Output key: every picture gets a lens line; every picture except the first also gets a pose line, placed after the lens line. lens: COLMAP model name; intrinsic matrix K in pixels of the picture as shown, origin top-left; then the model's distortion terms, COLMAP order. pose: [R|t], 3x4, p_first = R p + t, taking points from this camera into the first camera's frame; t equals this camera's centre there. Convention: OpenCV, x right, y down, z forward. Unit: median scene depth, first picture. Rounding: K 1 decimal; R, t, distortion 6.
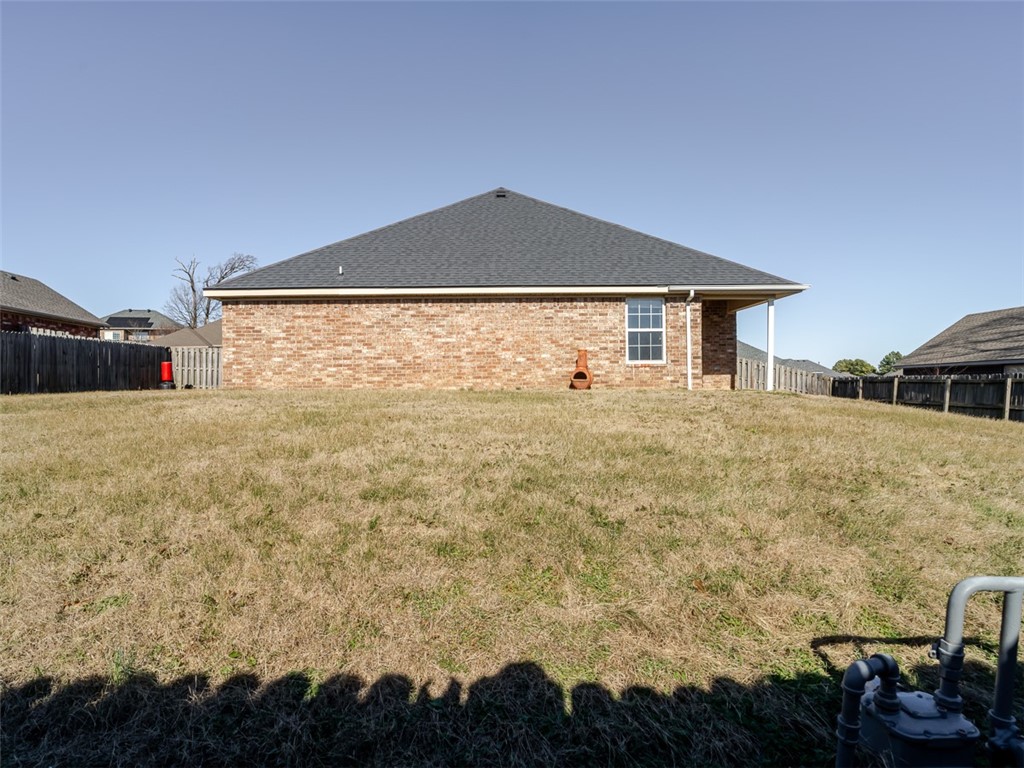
lens RADIAL K [[600.3, 0, 511.0], [0, 600.3, 387.1], [0, 0, 1]] dist [-0.003070, -0.001901]
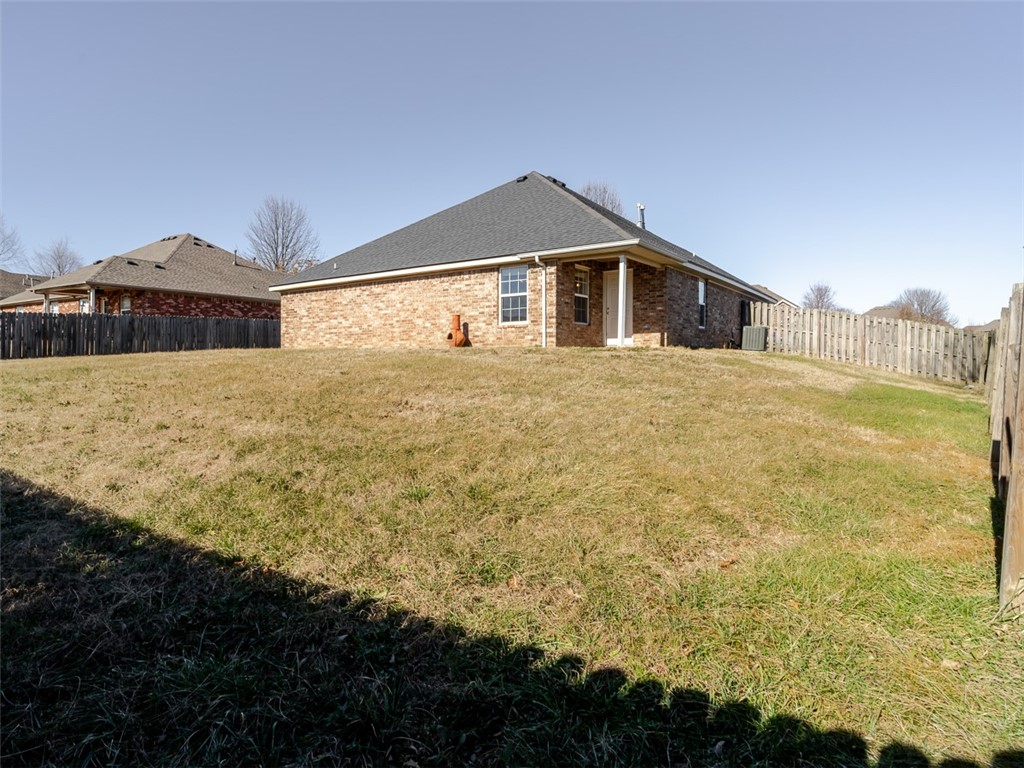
lens RADIAL K [[600.3, 0, 509.9], [0, 600.3, 380.6], [0, 0, 1]] dist [-0.003070, -0.001901]
pose [[0.821643, 0.019654, -0.569663, 0.870426], [0.002385, 0.999278, 0.037917, 0.023412], [0.569997, -0.032513, 0.821003, 0.063716]]
